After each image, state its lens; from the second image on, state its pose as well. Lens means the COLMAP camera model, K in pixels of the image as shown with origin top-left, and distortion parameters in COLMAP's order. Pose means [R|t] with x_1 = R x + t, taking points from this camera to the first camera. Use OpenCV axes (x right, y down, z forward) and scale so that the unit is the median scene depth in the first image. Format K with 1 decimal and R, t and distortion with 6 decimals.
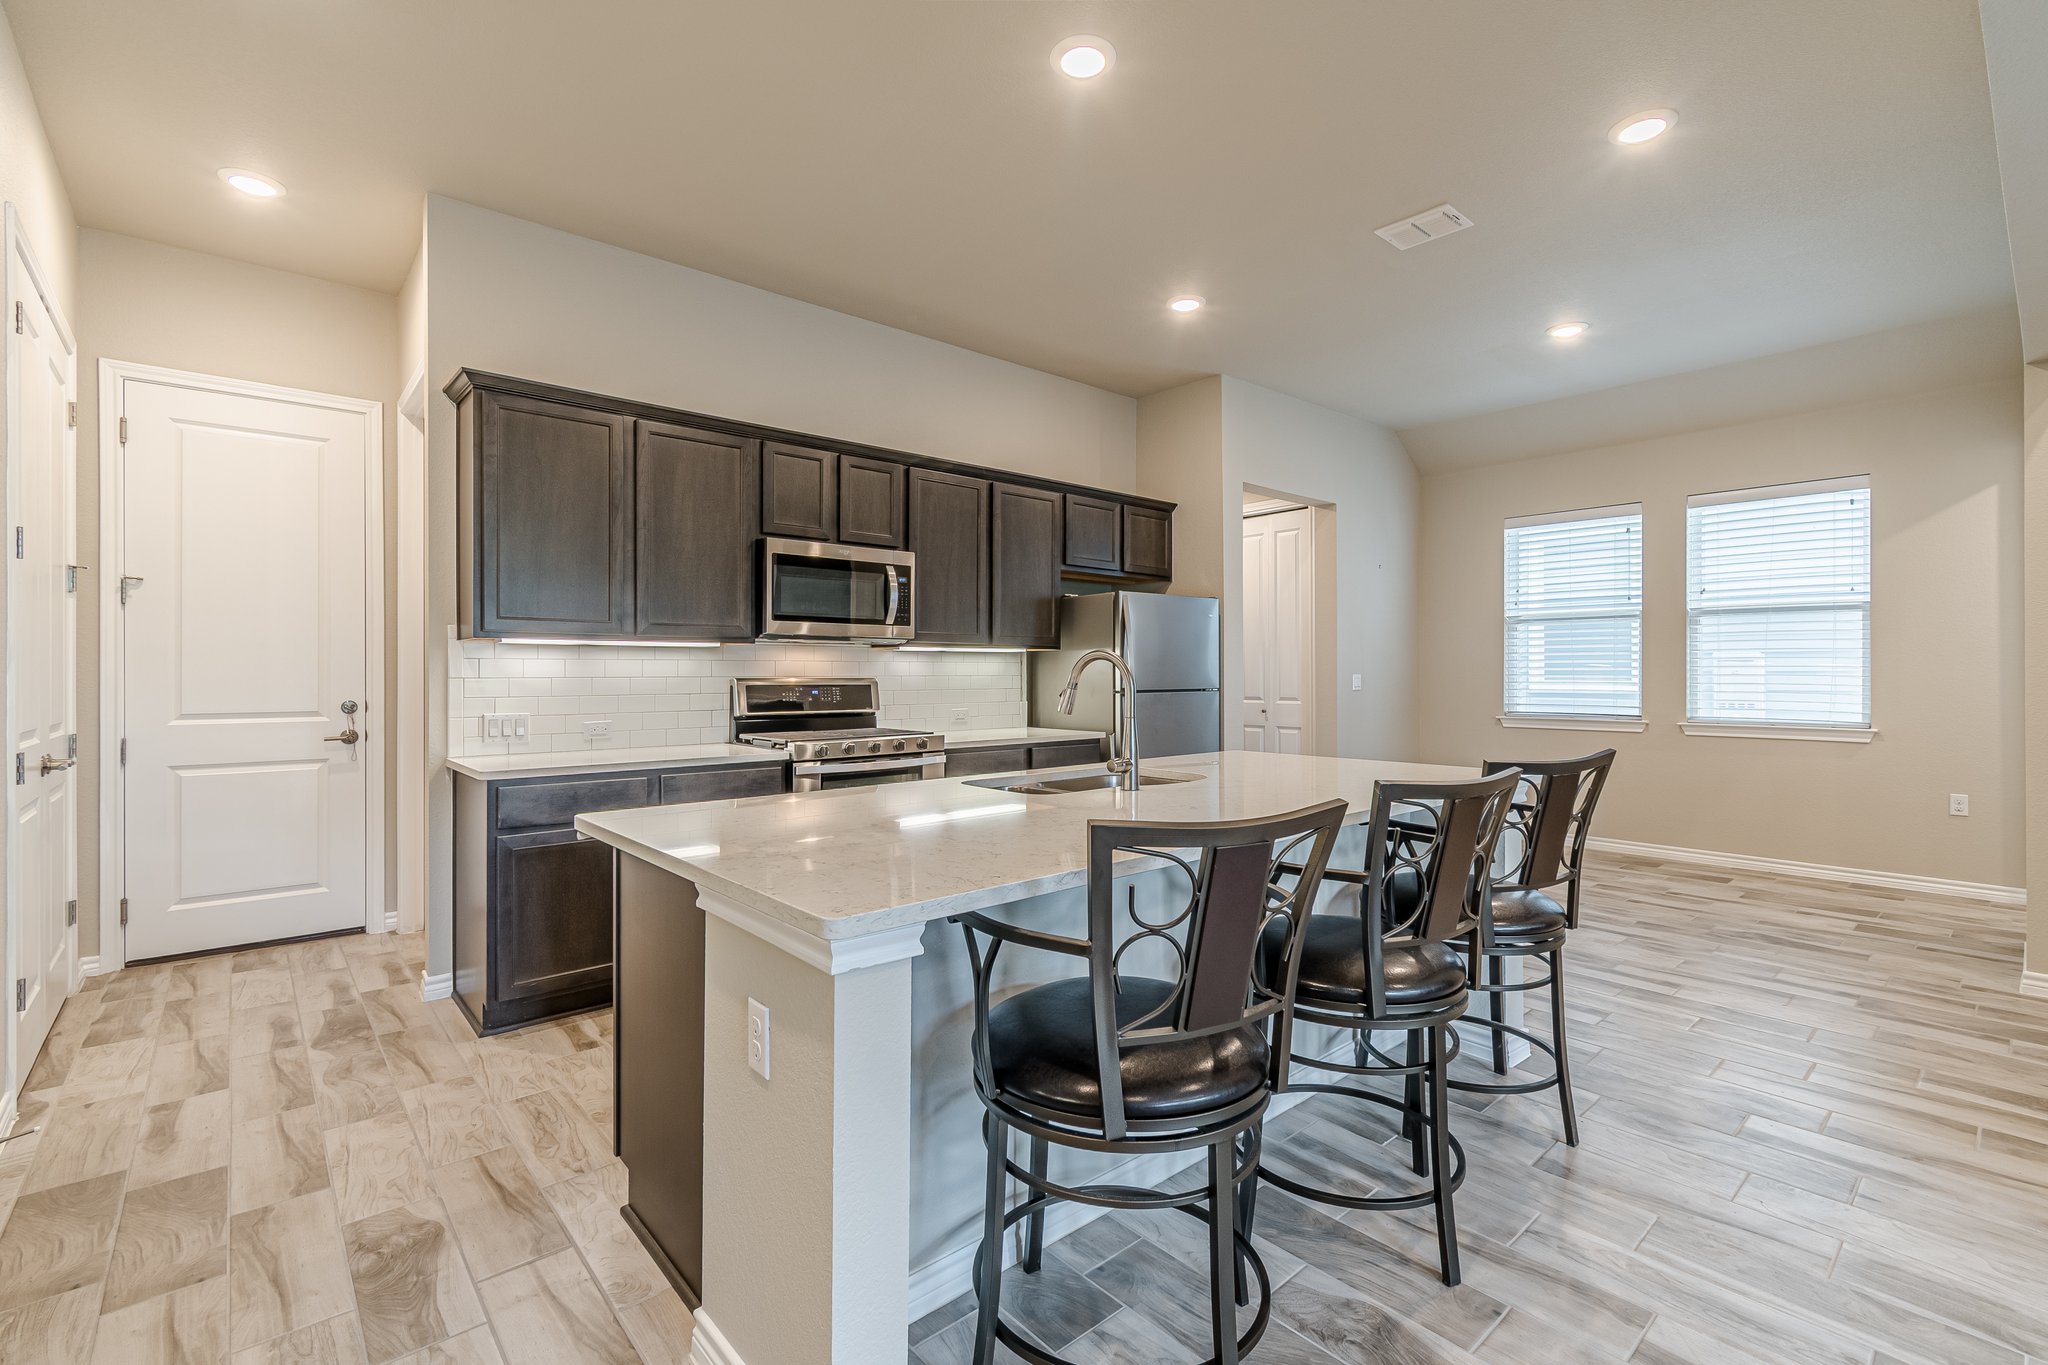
lens RADIAL K [[914.3, 0, 1034.3], [0, 914.3, 671.7], [0, 0, 1]] dist [0.009110, -0.000179]
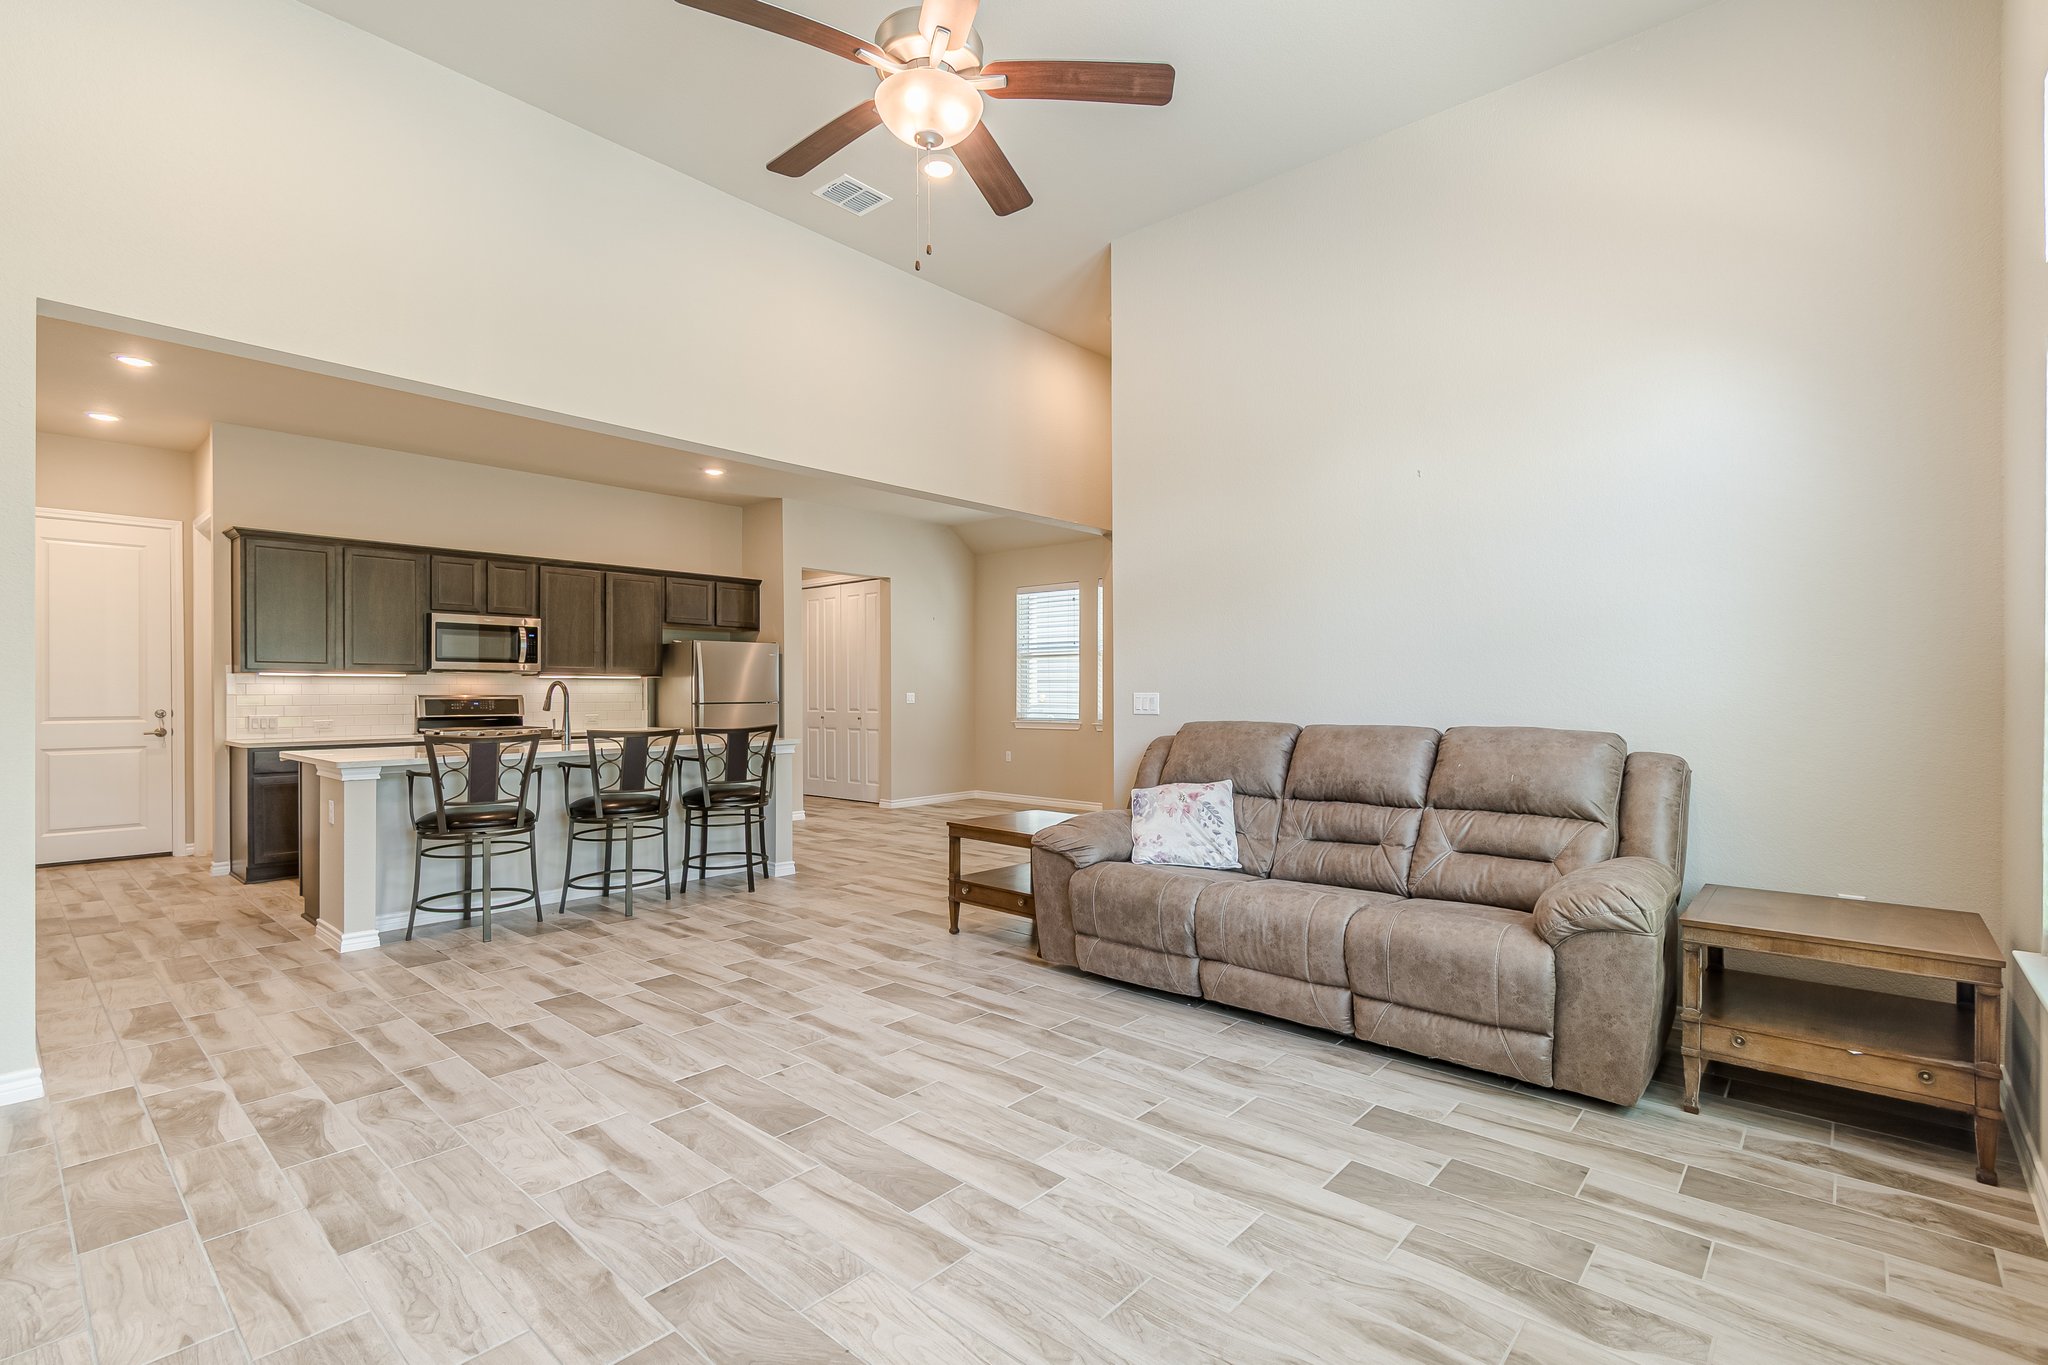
lens RADIAL K [[914.3, 0, 1014.6], [0, 914.3, 694.7], [0, 0, 1]] dist [0.009110, -0.000179]
pose [[0.992408, -0.001701, 0.122979, 0.683611], [0.001315, 0.999994, 0.003221, 0.003552], [-0.122984, -0.003035, 0.992404, -0.994413]]
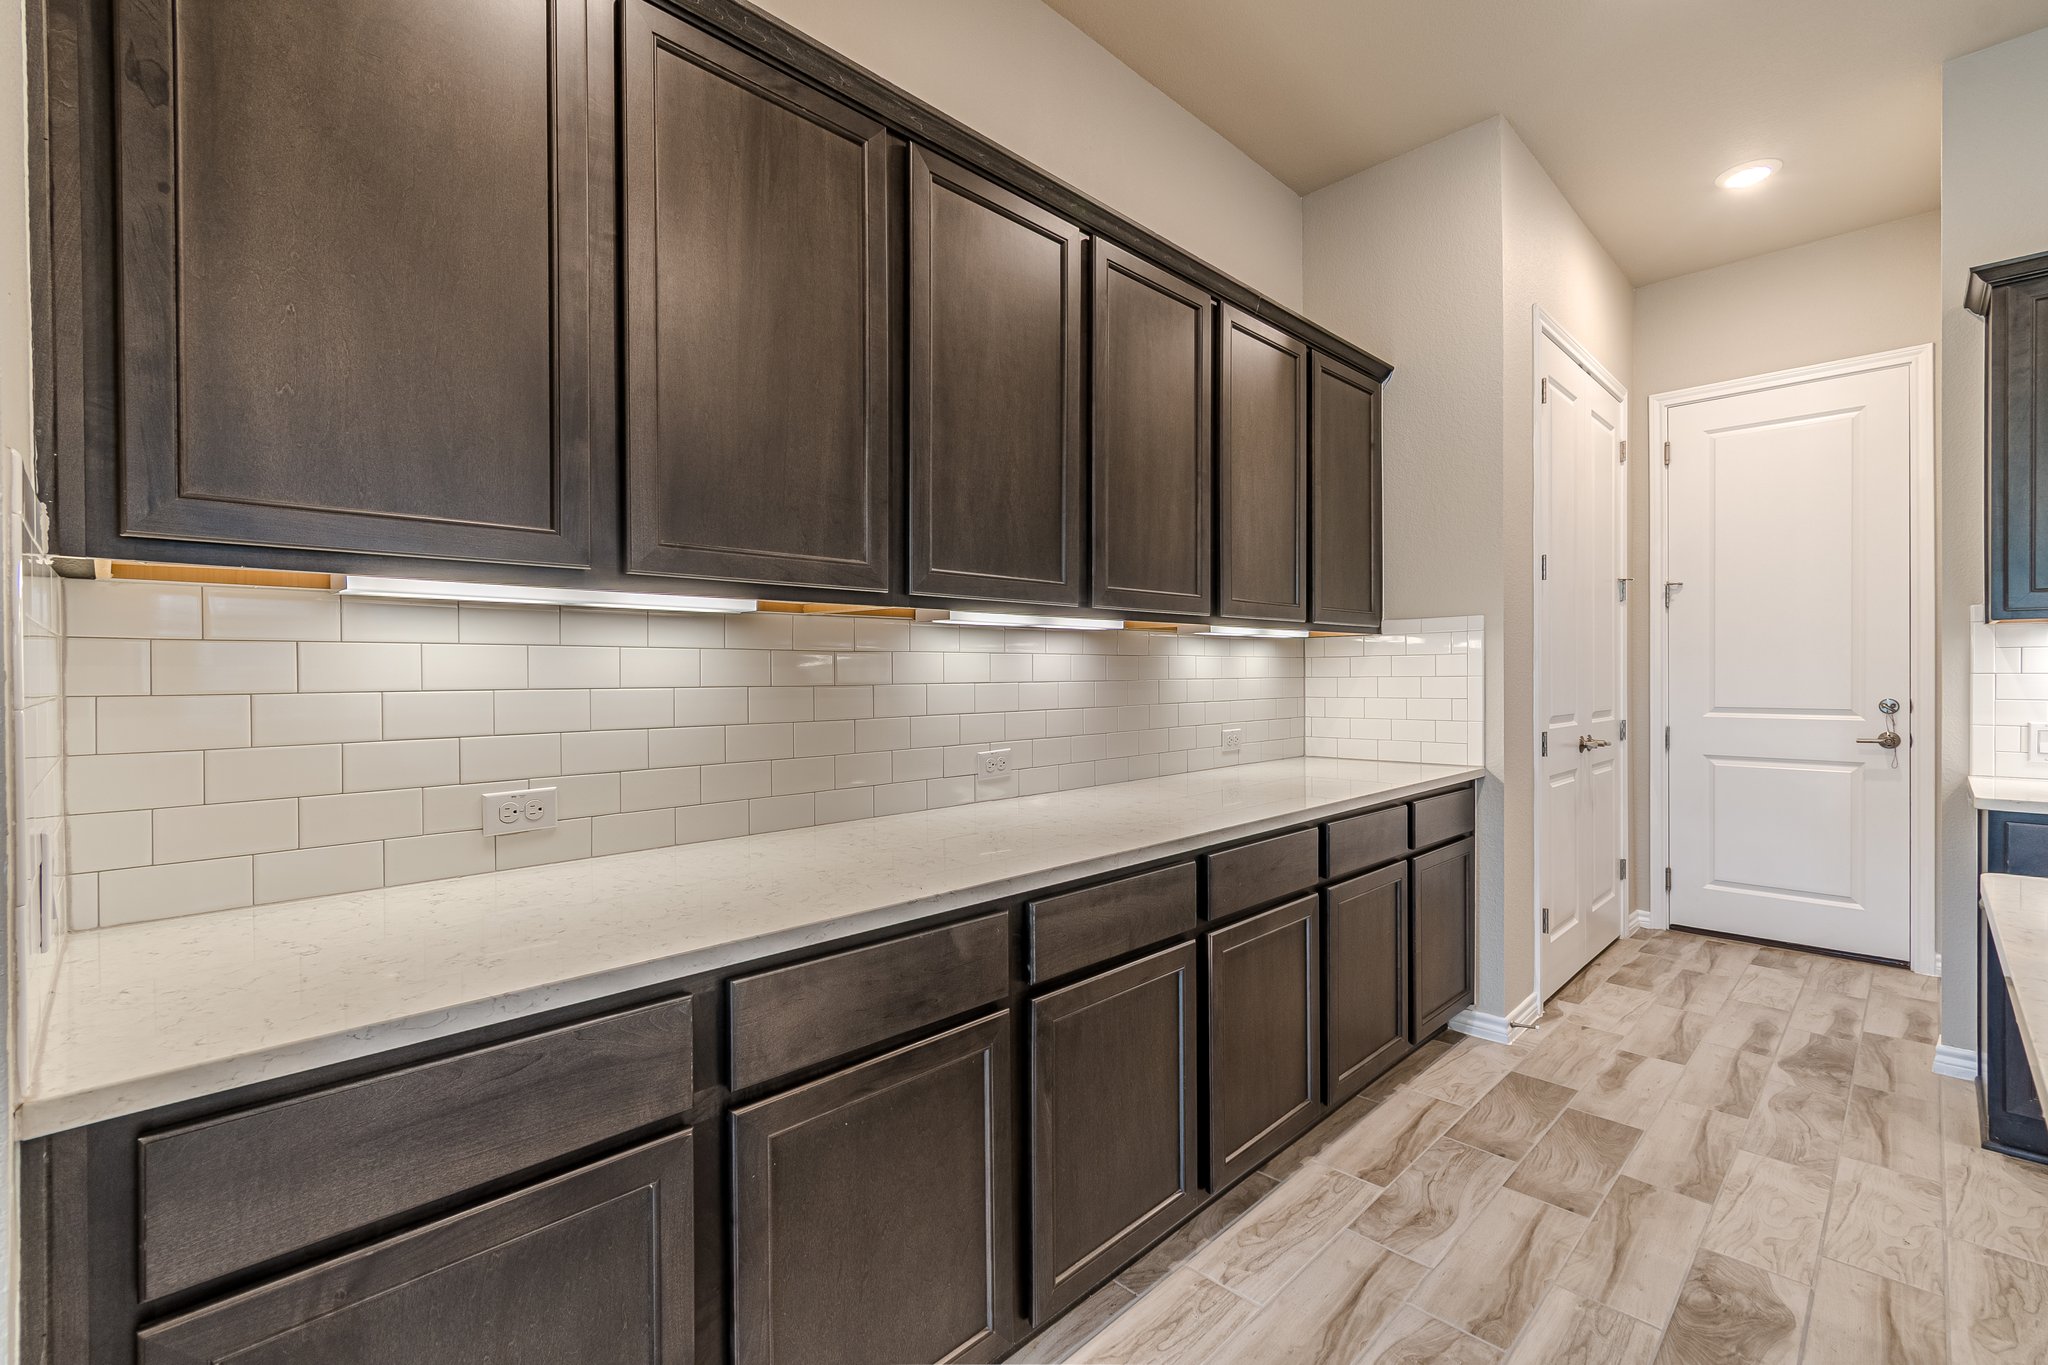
lens RADIAL K [[914.3, 0, 1015.8], [0, 914.3, 679.8], [0, 0, 1]] dist [0.009110, -0.000179]
pose [[0.074097, 0.008090, -0.997218, 0.088635], [0.007066, 0.999938, 0.008637, 0.000032], [0.997226, -0.007686, 0.074035, 0.139307]]
